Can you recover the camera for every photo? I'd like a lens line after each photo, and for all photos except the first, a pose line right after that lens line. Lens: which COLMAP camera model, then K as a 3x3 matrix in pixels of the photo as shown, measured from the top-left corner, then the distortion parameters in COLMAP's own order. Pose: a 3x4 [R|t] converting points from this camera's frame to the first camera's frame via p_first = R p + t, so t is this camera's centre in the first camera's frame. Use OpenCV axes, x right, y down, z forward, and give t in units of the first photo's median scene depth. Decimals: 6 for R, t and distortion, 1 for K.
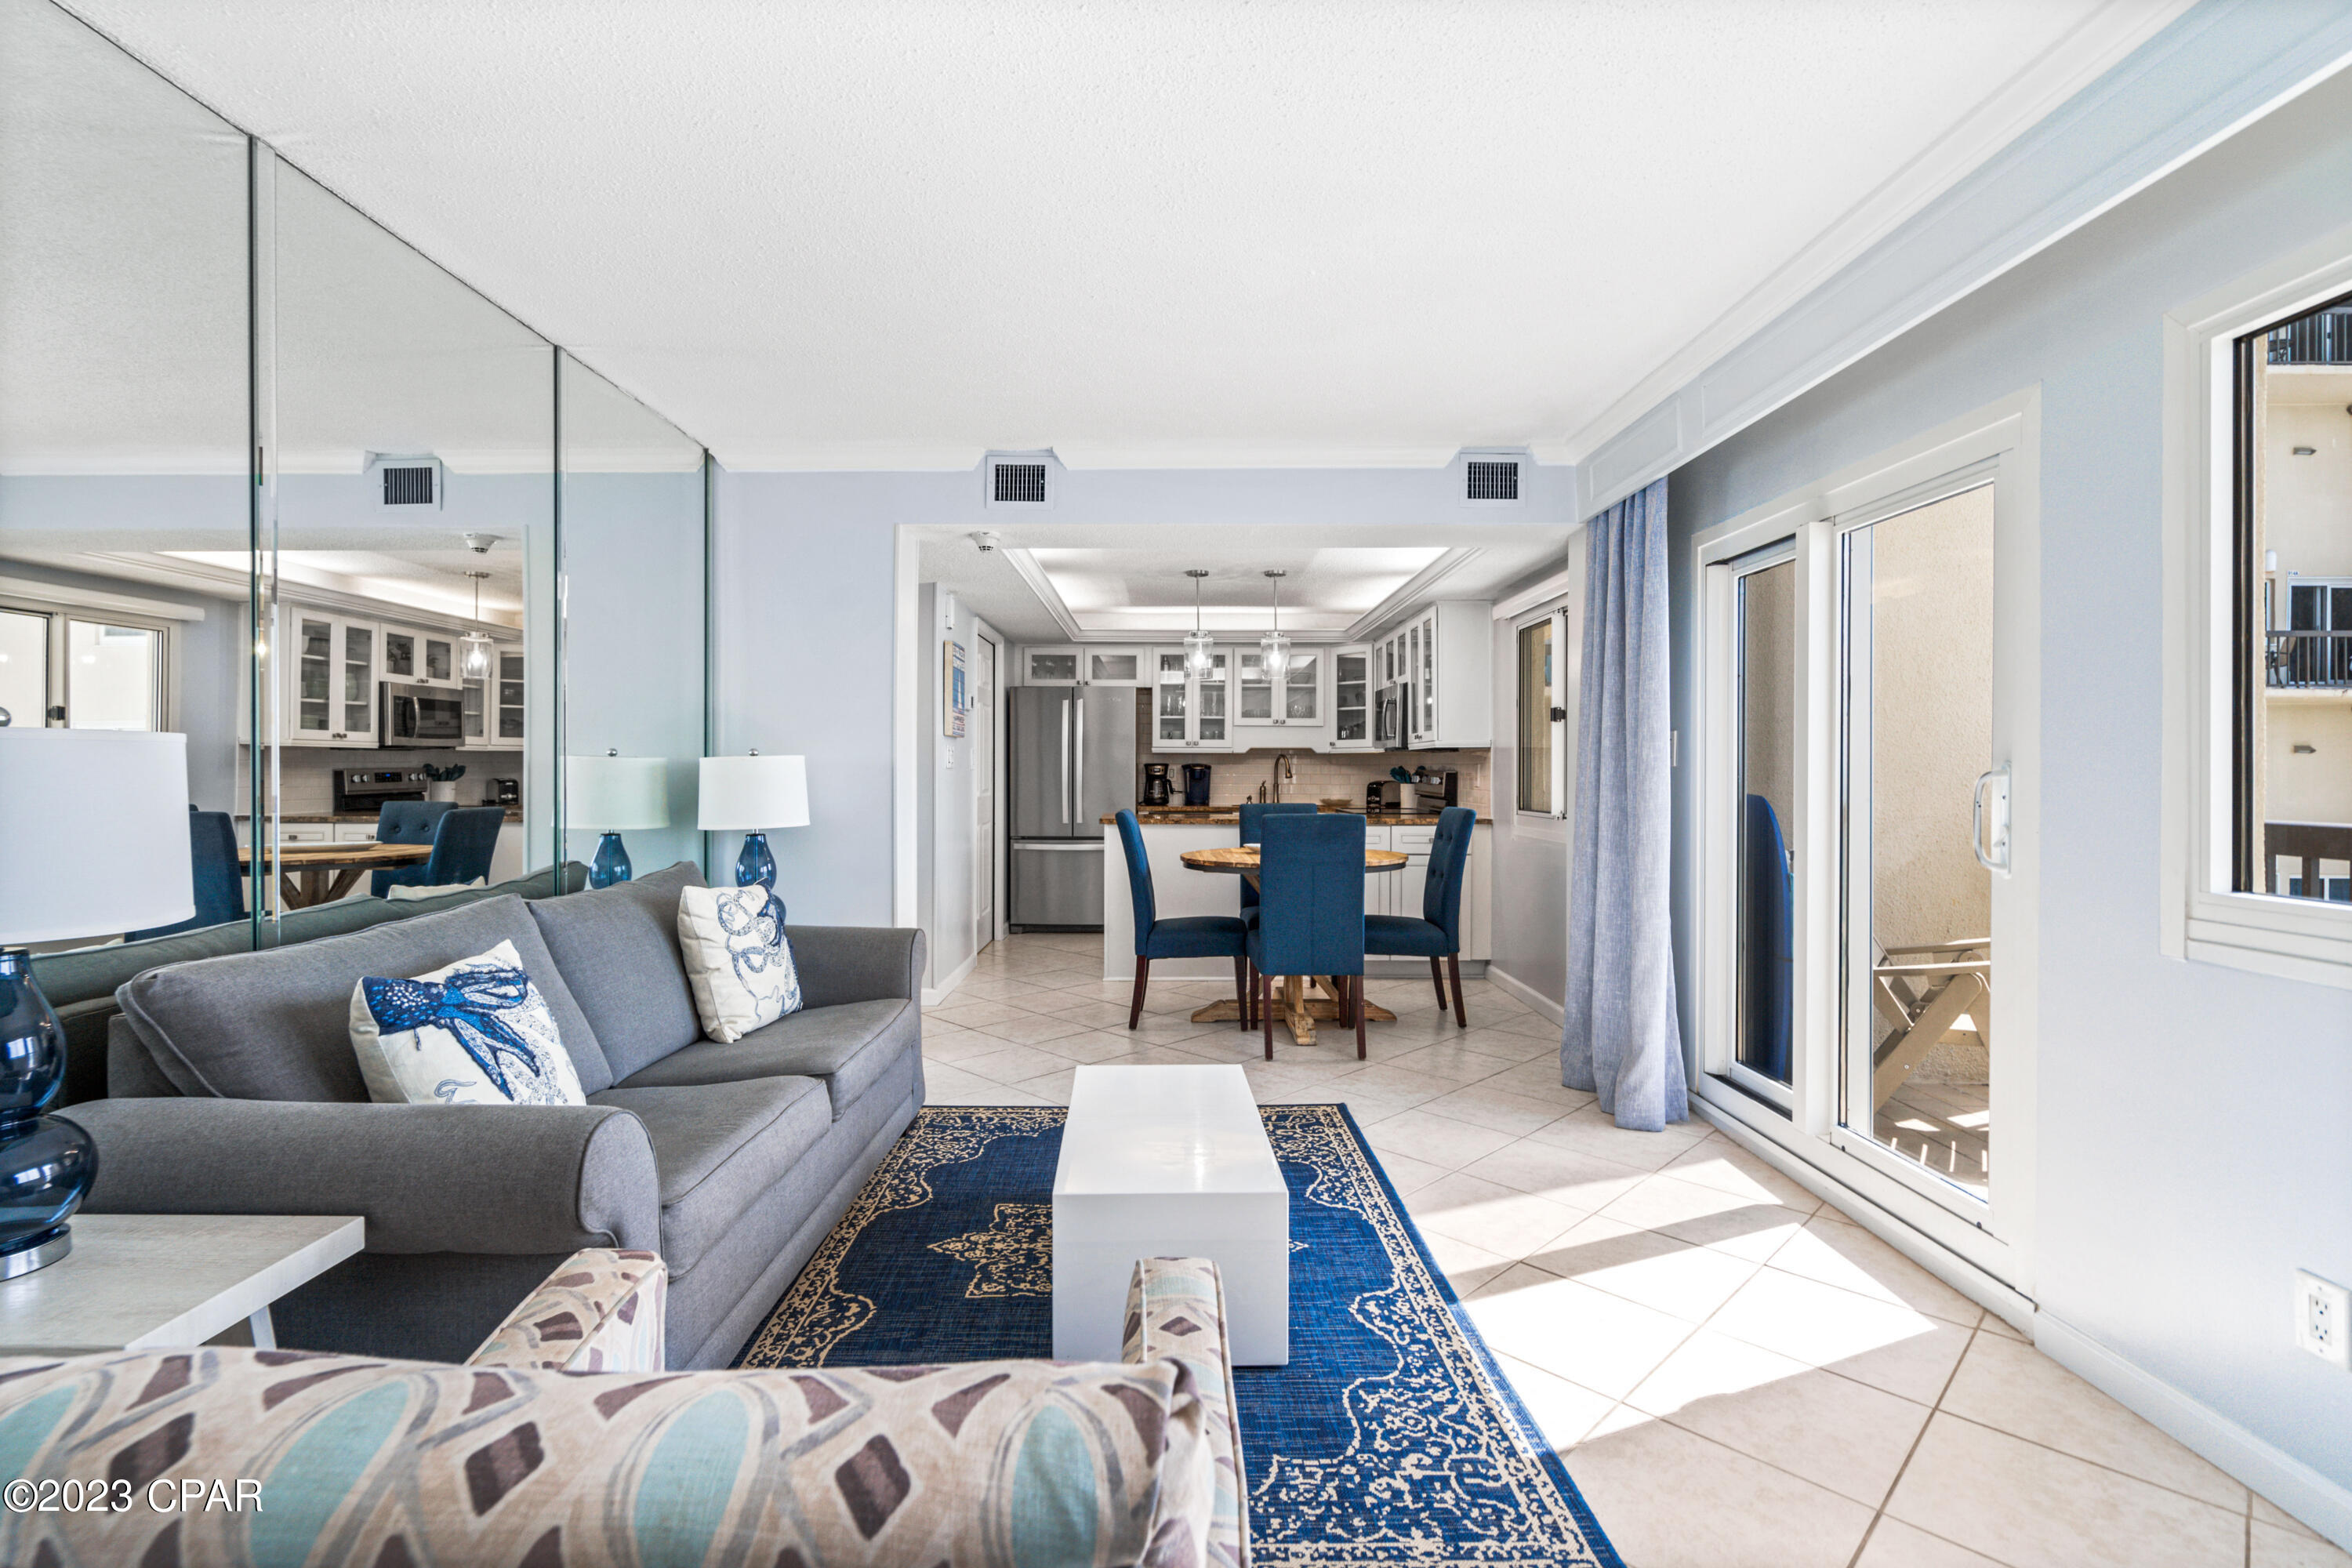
lens RADIAL K [[1079.3, 0, 1158.6], [0, 1079.3, 776.1], [0, 0, 1]] dist [0.004132, 0.000819]
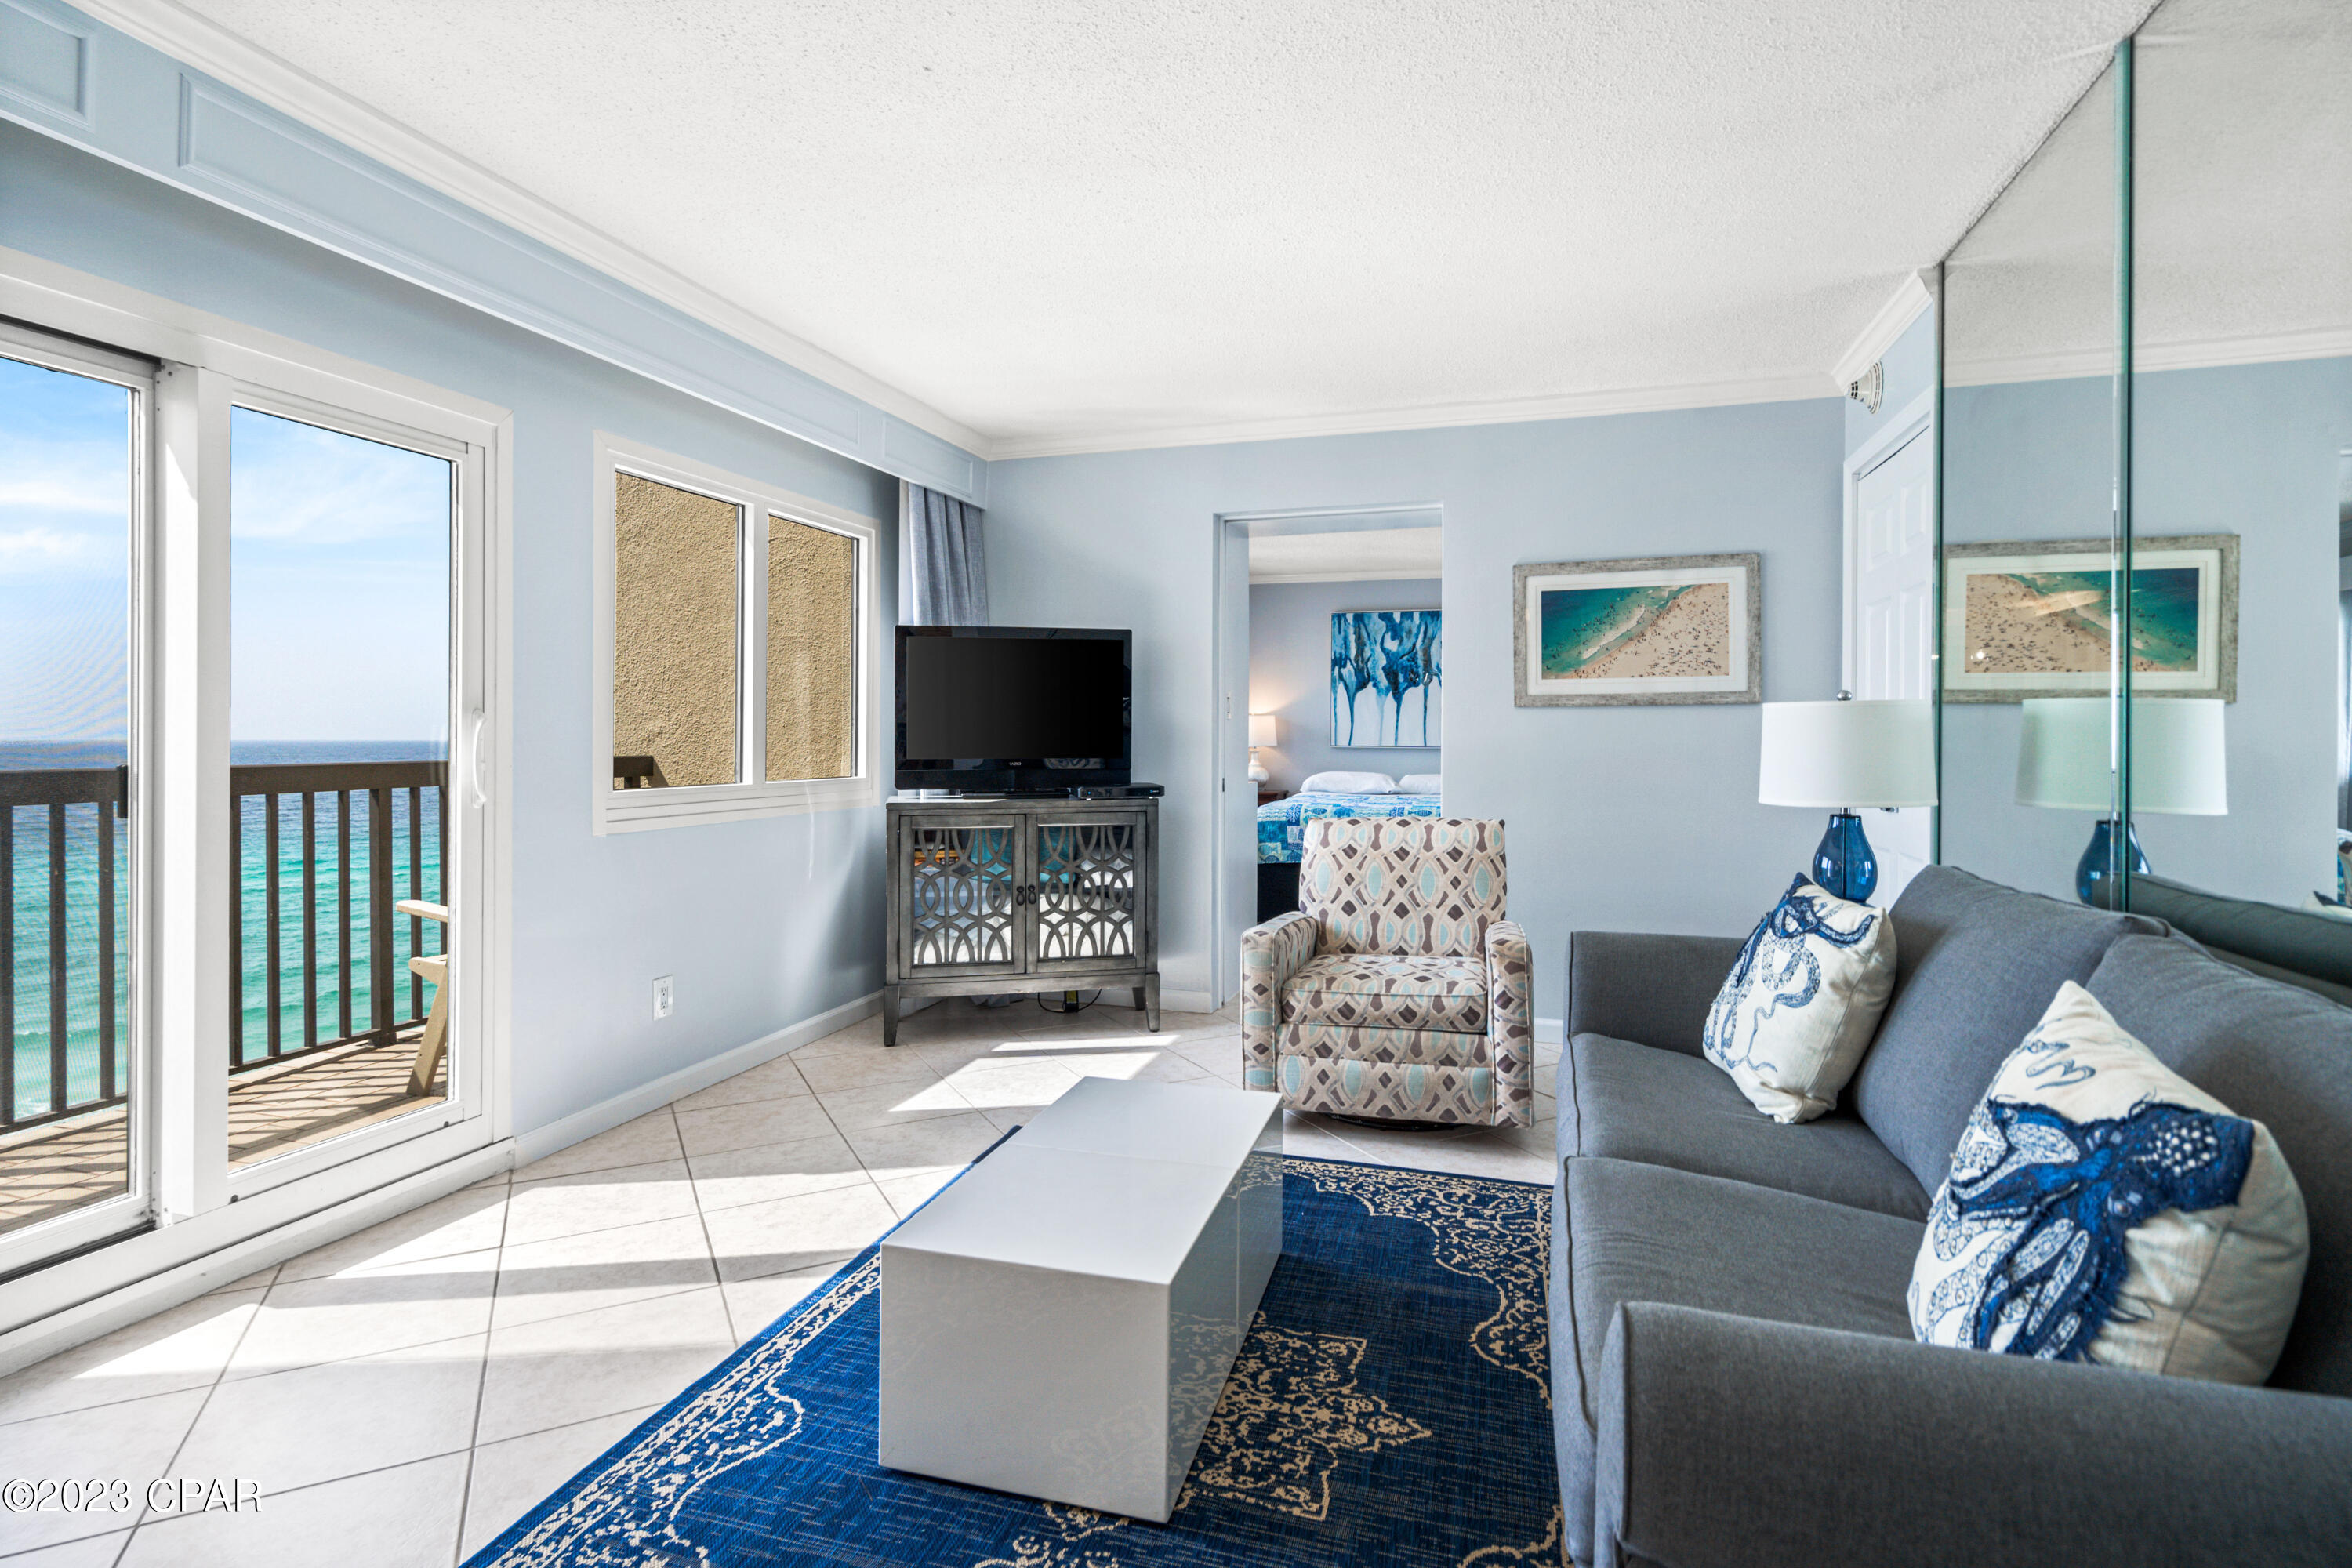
lens RADIAL K [[1146.3, 0, 1168.3], [0, 1146.3, 736.6], [0, 0, 1]] dist [-0.003192, 0.000905]
pose [[-0.954136, -0.004822, 0.299334, -0.248210], [-0.003070, 0.999975, 0.006324, 0.006553], [-0.299357, 0.005115, -0.954127, 1.587220]]
